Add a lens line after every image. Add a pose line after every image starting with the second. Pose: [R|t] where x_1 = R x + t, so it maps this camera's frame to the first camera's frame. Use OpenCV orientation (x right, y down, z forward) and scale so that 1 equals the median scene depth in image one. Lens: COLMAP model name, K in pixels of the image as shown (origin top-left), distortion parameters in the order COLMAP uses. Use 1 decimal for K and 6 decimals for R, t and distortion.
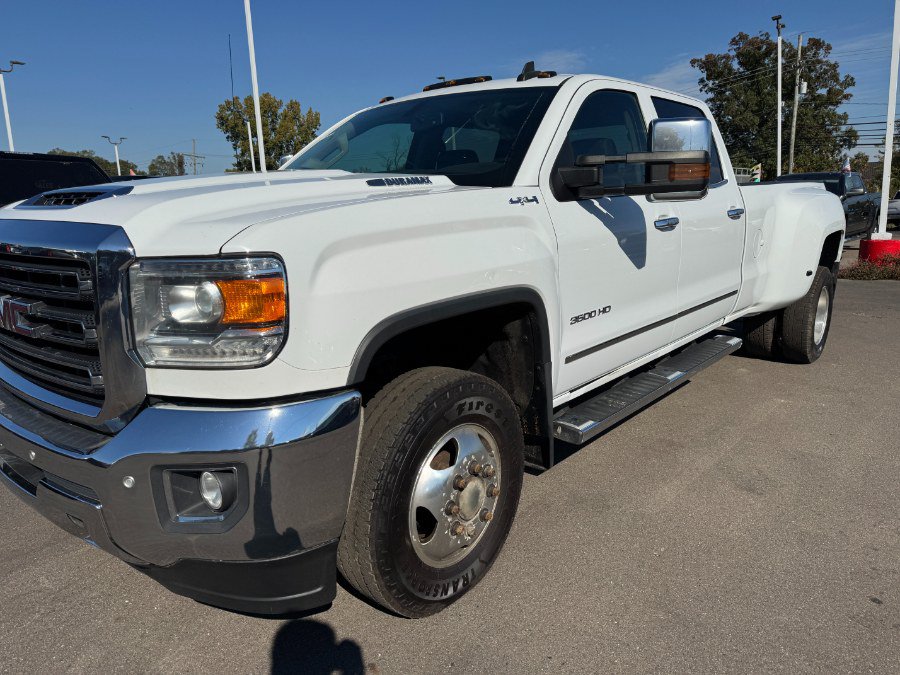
lens RADIAL K [[637.6, 0, 444.1], [0, 637.6, 338.6], [0, 0, 1]] dist [0.007056, -0.011924]
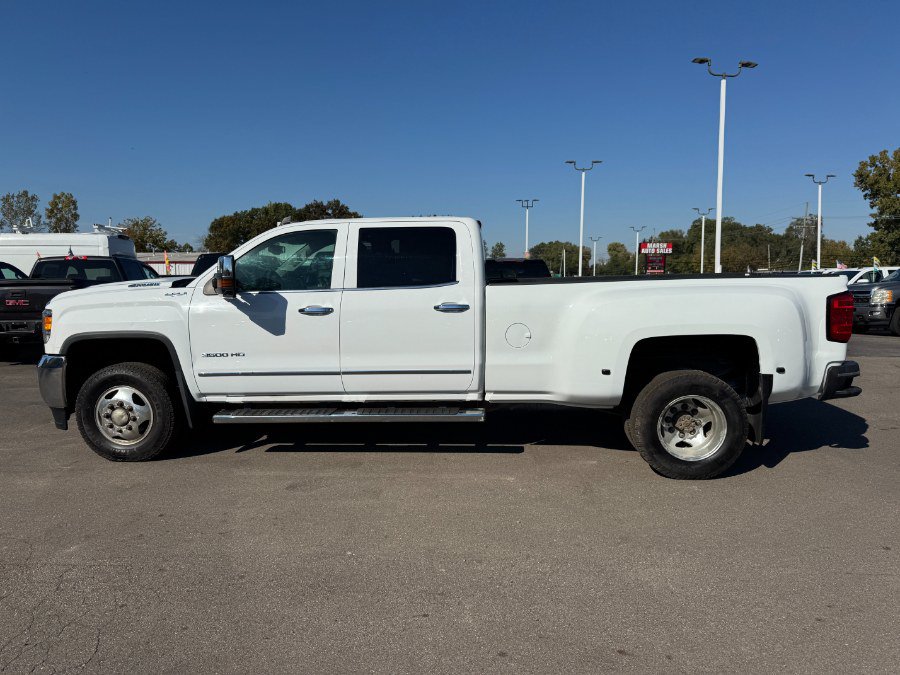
lens RADIAL K [[622.4, 0, 452.3], [0, 622.4, 343.6], [0, 0, 1]] dist [0.019509, -0.018699]
pose [[0.608024, 0.104444, -0.787019, 1.313445], [-0.169229, 0.985577, 0.000054, -0.116570], [0.775673, 0.133154, 0.616929, 0.239571]]
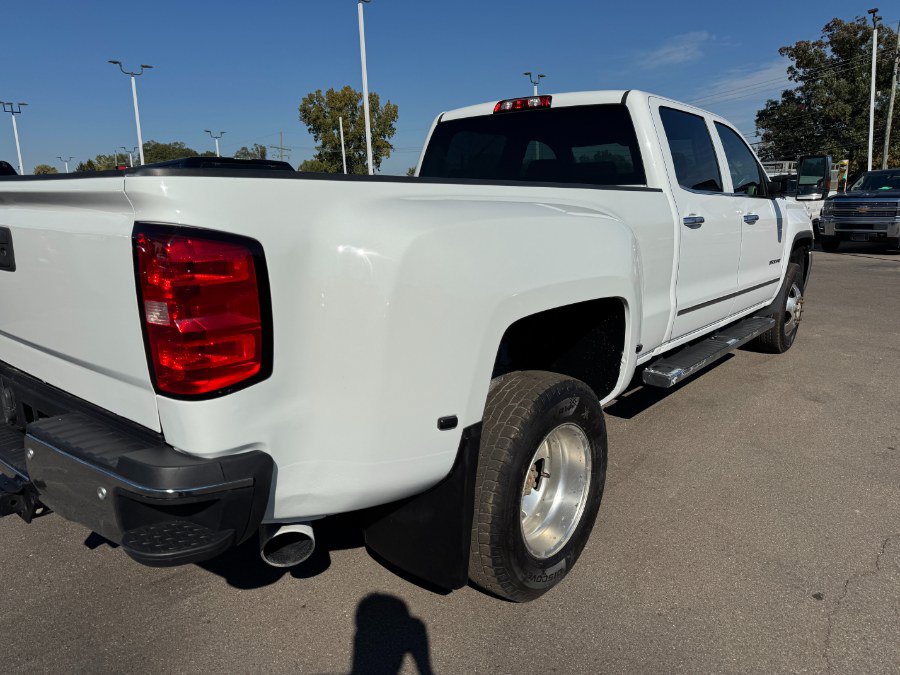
lens RADIAL K [[637.6, 0, 449.0], [0, 637.6, 334.2], [0, 0, 1]] dist [0.007056, -0.011924]
pose [[0.994788, 0.027391, -0.098214, -0.155262], [-0.026706, 0.999609, 0.008282, 0.068505], [0.098402, -0.005616, 0.995131, -0.382803]]
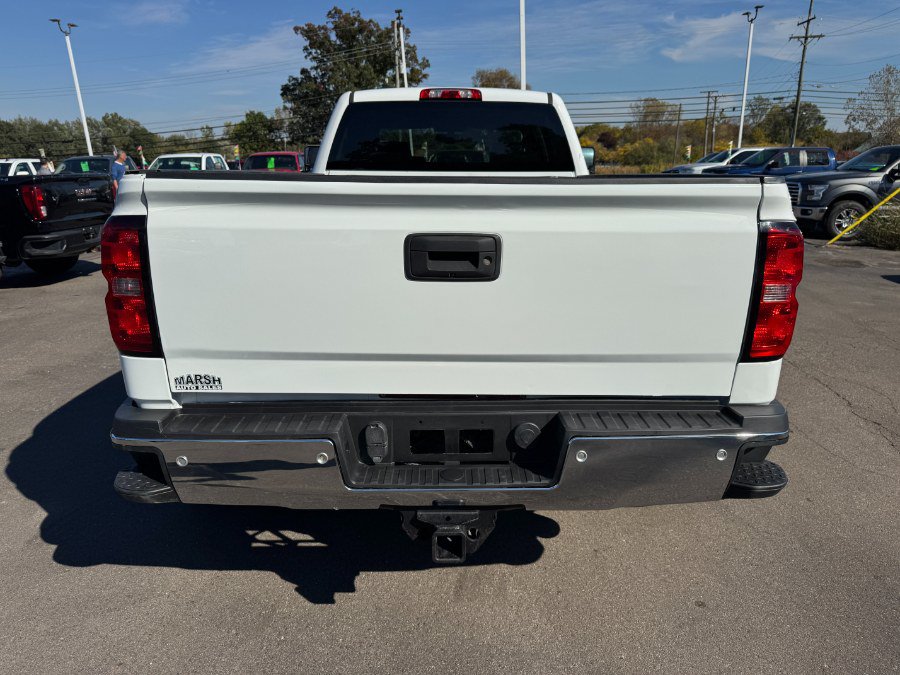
lens RADIAL K [[637.6, 0, 458.9], [0, 637.6, 329.6], [0, 0, 1]] dist [0.007056, -0.011924]
pose [[0.825008, -0.128629, 0.550287, -0.729949], [0.105269, 0.991688, 0.073983, 0.037034], [-0.555230, -0.003109, 0.831691, -0.302337]]
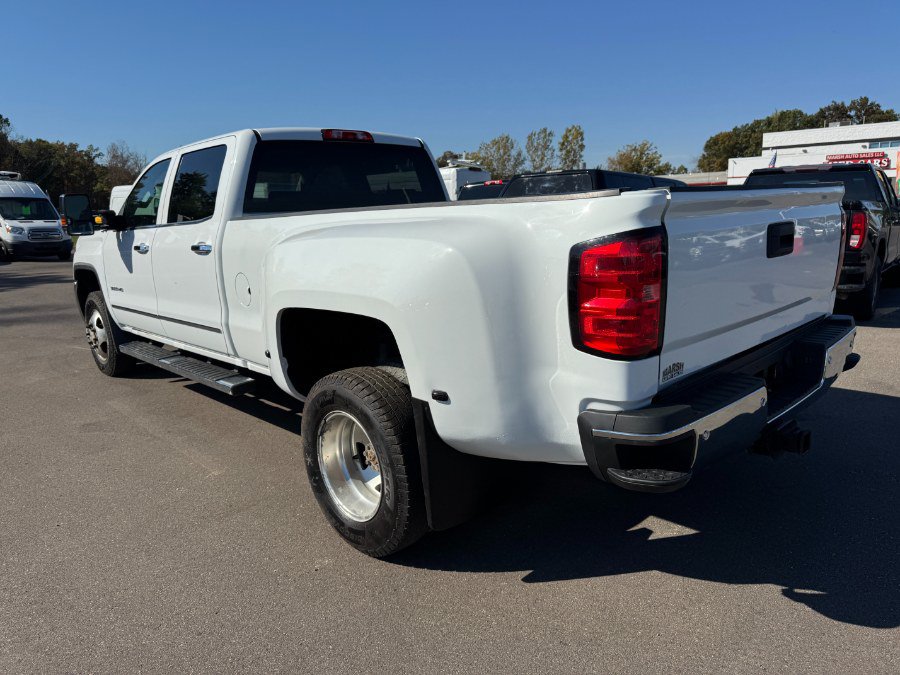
lens RADIAL K [[622.4, 0, 450.1], [0, 622.4, 349.0], [0, 0, 1]] dist [0.019509, -0.018699]
pose [[-0.087293, 0.243182, -0.966045, 1.301904], [-0.164147, 0.952980, 0.254725, -0.333438], [0.982566, 0.180809, -0.043271, 1.345856]]
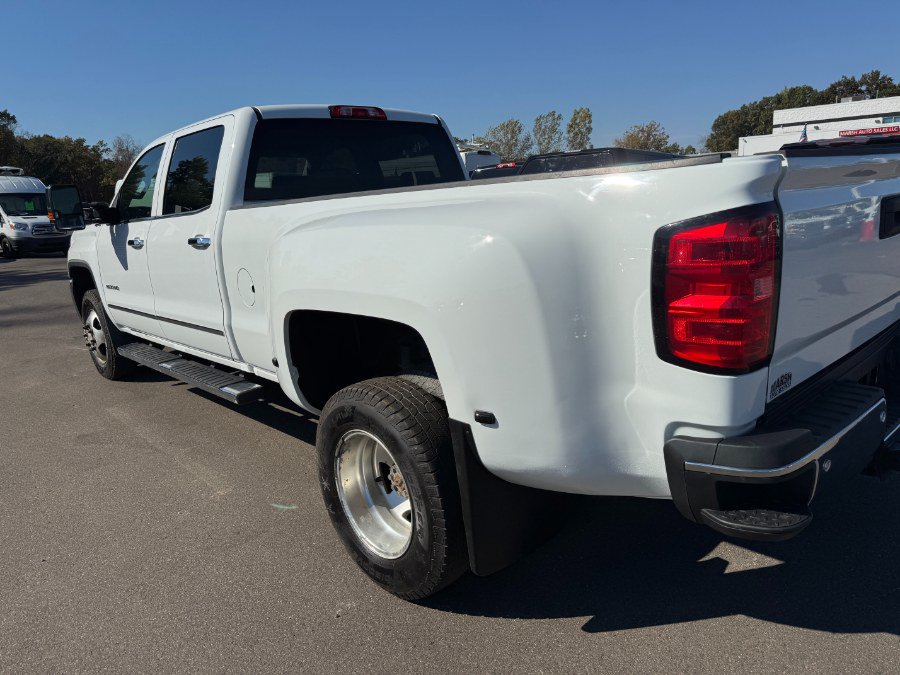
lens RADIAL K [[622.4, 0, 453.9], [0, 622.4, 347.9], [0, 0, 1]] dist [0.019509, -0.018699]
pose [[-0.091970, 0.263655, -0.960223, 1.209676], [-0.141641, 0.951040, 0.274700, -0.321469], [0.985636, 0.161271, -0.050123, 1.315779]]
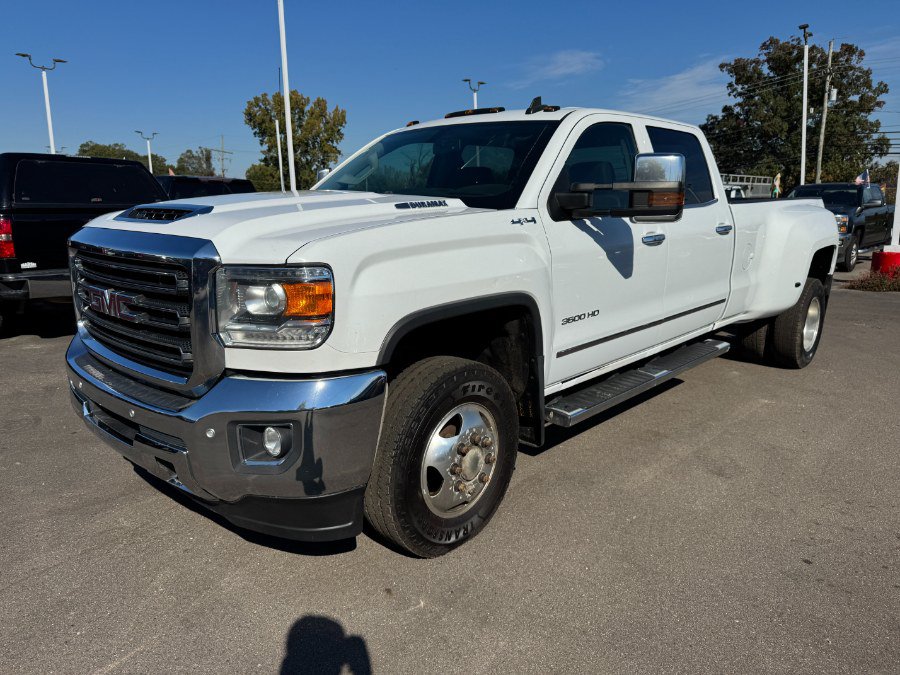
lens RADIAL K [[637.6, 0, 441.1], [0, 637.6, 335.2], [0, 0, 1]] dist [0.007056, -0.011924]
pose [[0.998998, 0.028931, -0.034148, 0.008793], [-0.029053, 0.999573, -0.003077, 0.004320], [0.034045, 0.004066, 0.999412, -0.115753]]
